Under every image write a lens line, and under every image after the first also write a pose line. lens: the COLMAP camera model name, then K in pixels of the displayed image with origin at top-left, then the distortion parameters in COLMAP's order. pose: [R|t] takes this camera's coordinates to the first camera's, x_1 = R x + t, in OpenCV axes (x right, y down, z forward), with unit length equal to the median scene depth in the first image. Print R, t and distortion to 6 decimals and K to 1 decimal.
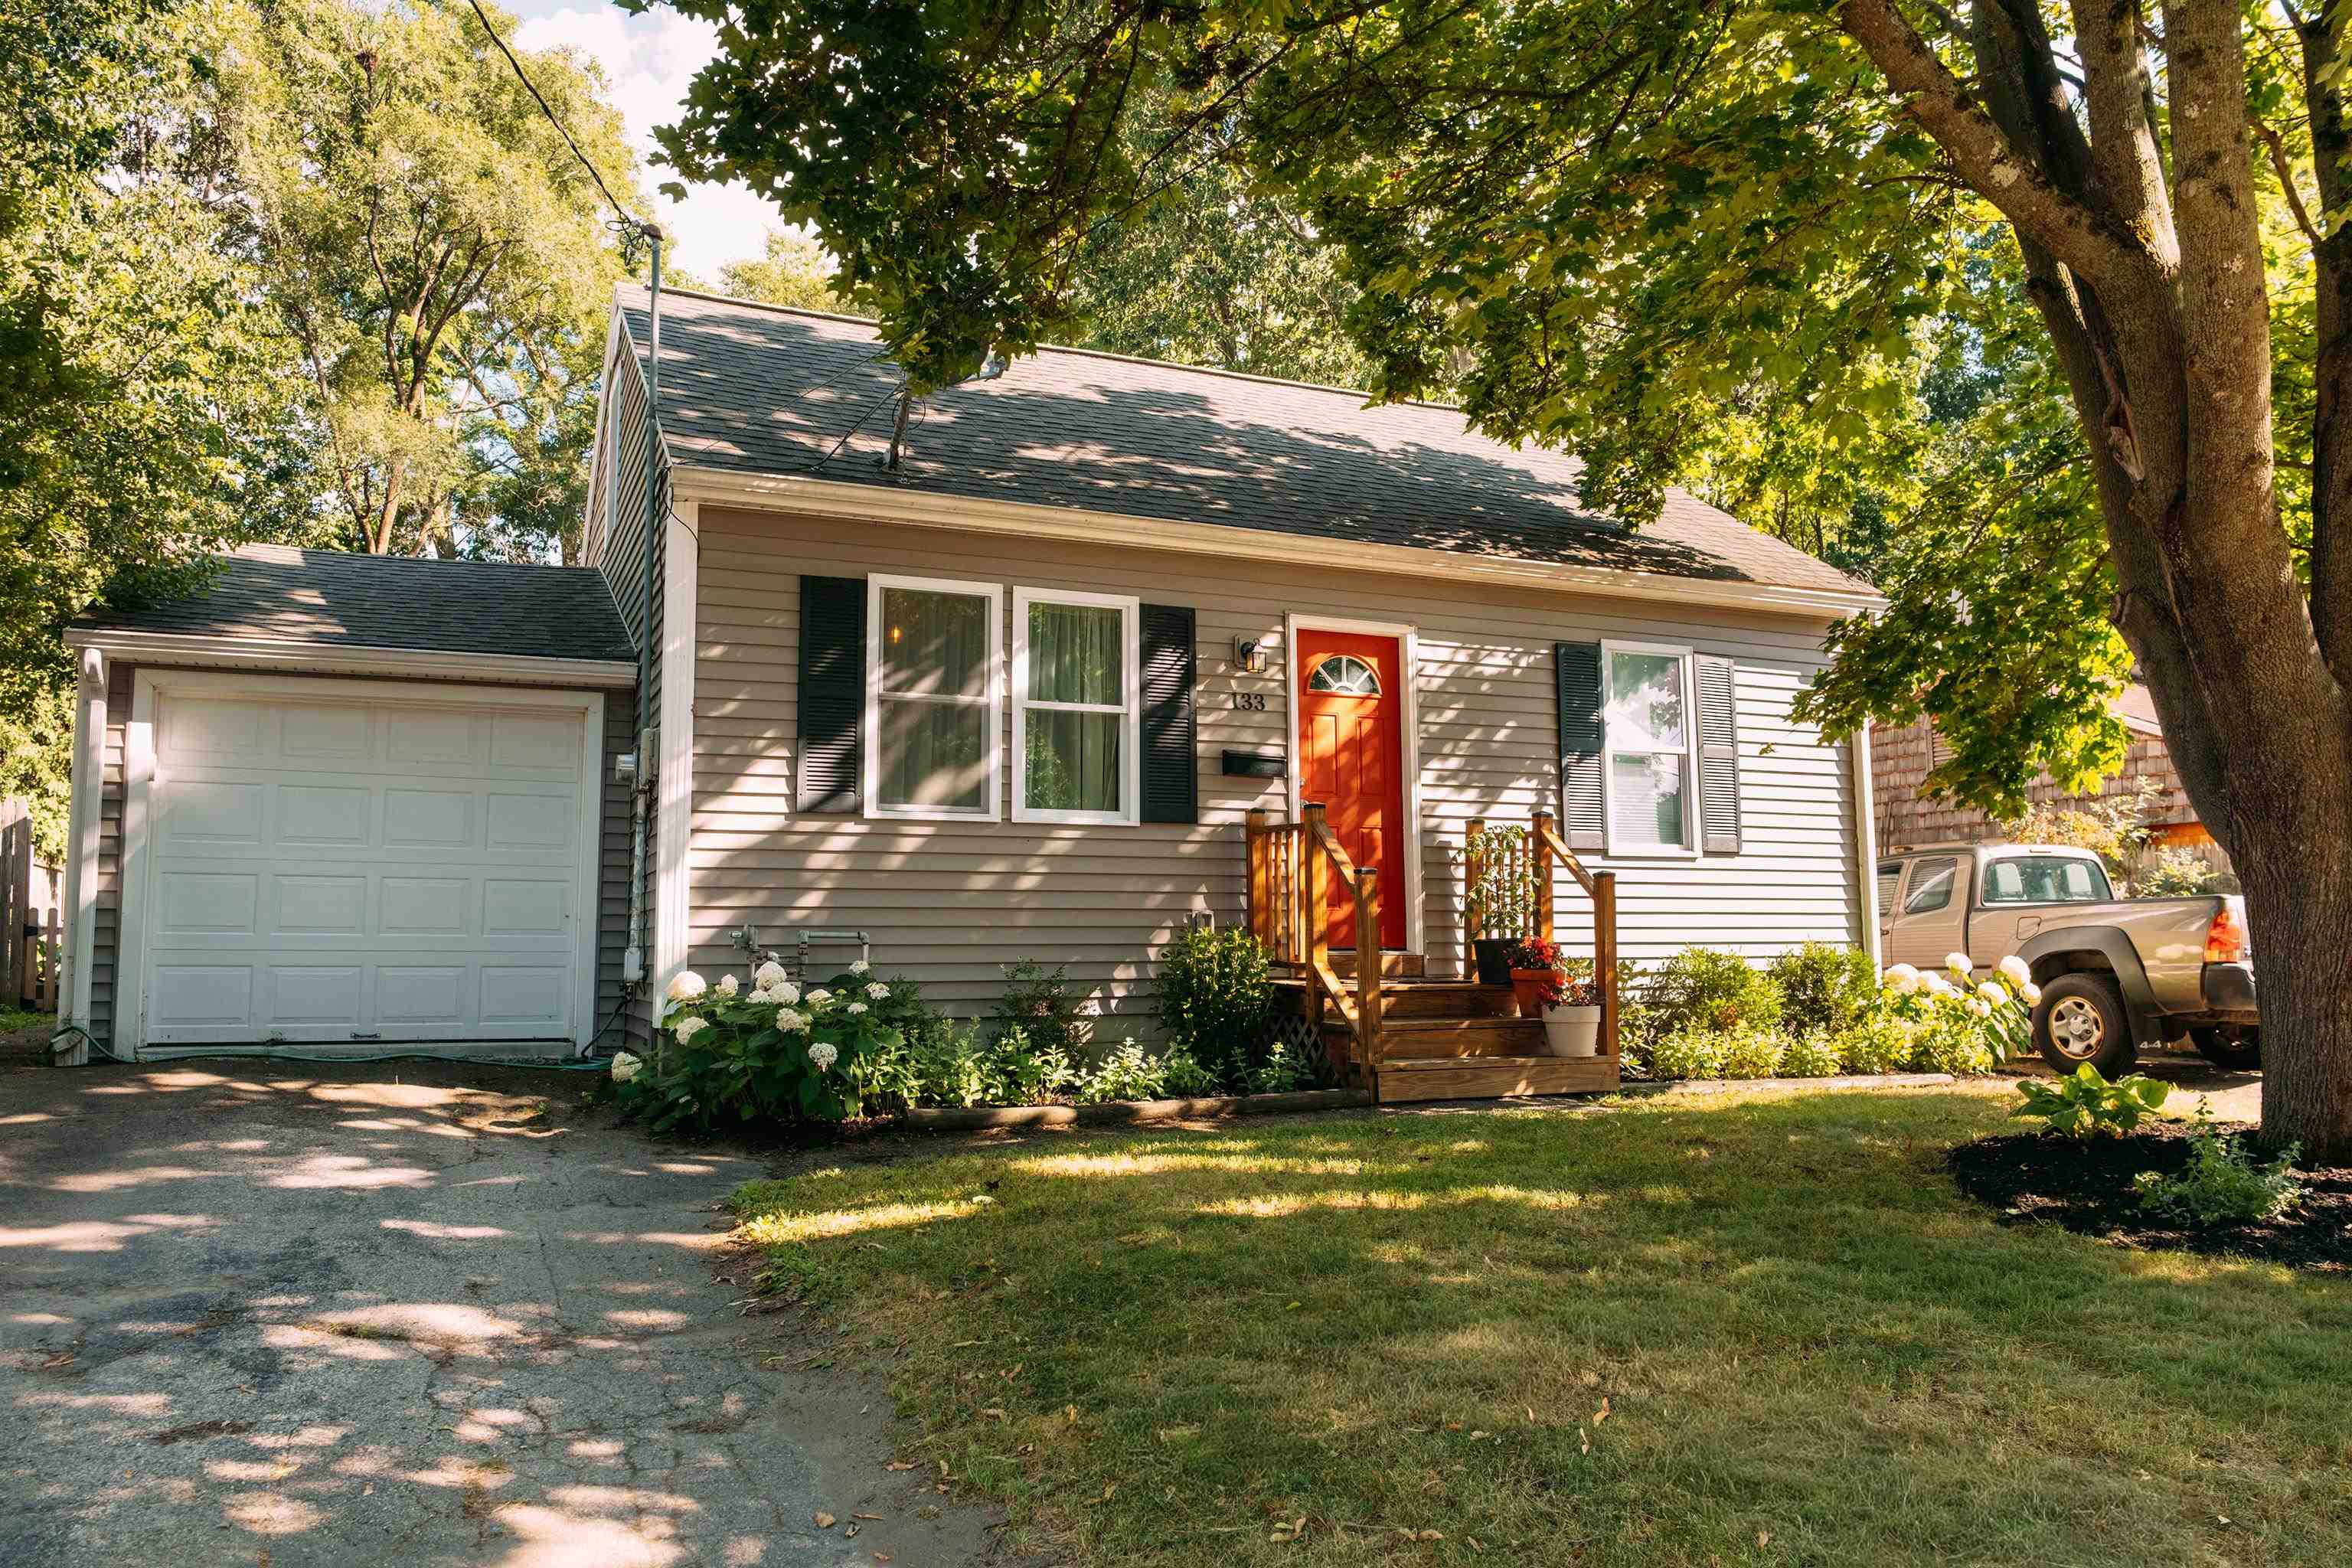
lens RADIAL K [[1604.6, 0, 1183.2], [0, 1604.6, 779.4], [0, 0, 1]] dist [-0.027713, 0.001911]
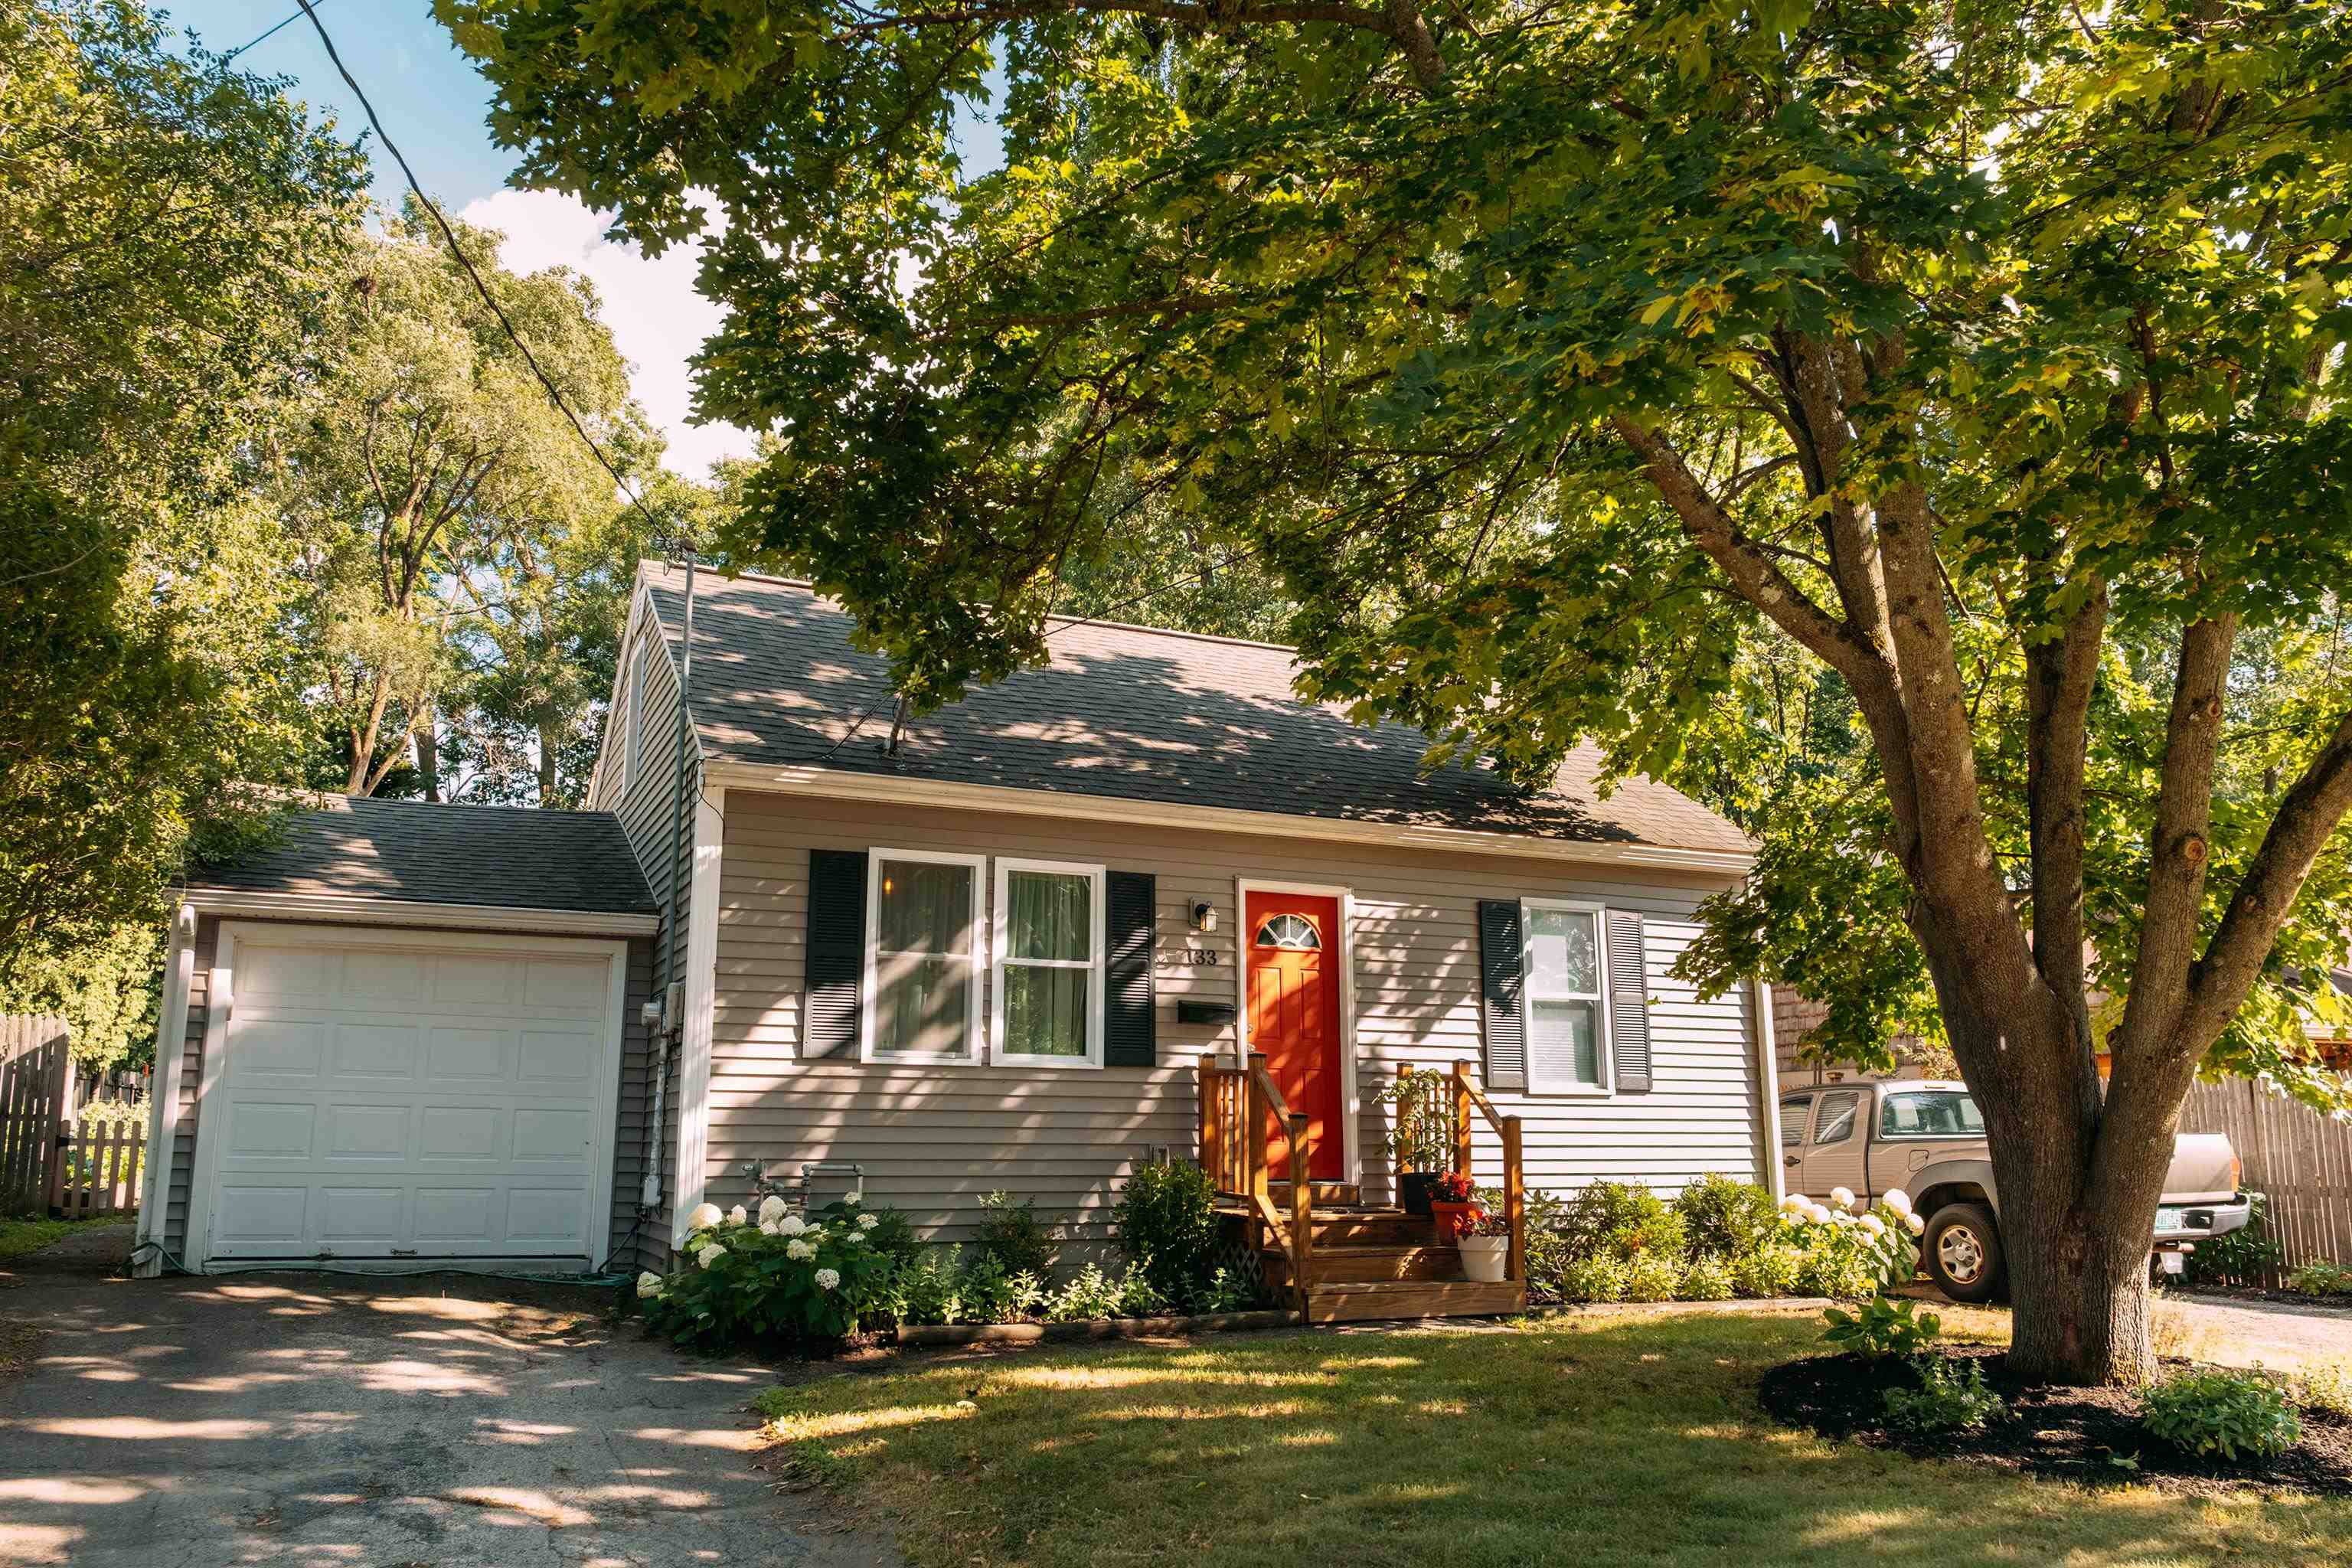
lens RADIAL K [[1709.4, 0, 1171.9], [0, 1709.4, 789.9], [0, 0, 1]] dist [-0.030762, 0.000228]
pose [[0.999966, 0.007953, 0.002031, 0.017016], [-0.007719, 0.995255, -0.096989, -0.050822], [-0.002793, 0.096970, 0.995283, -0.216053]]
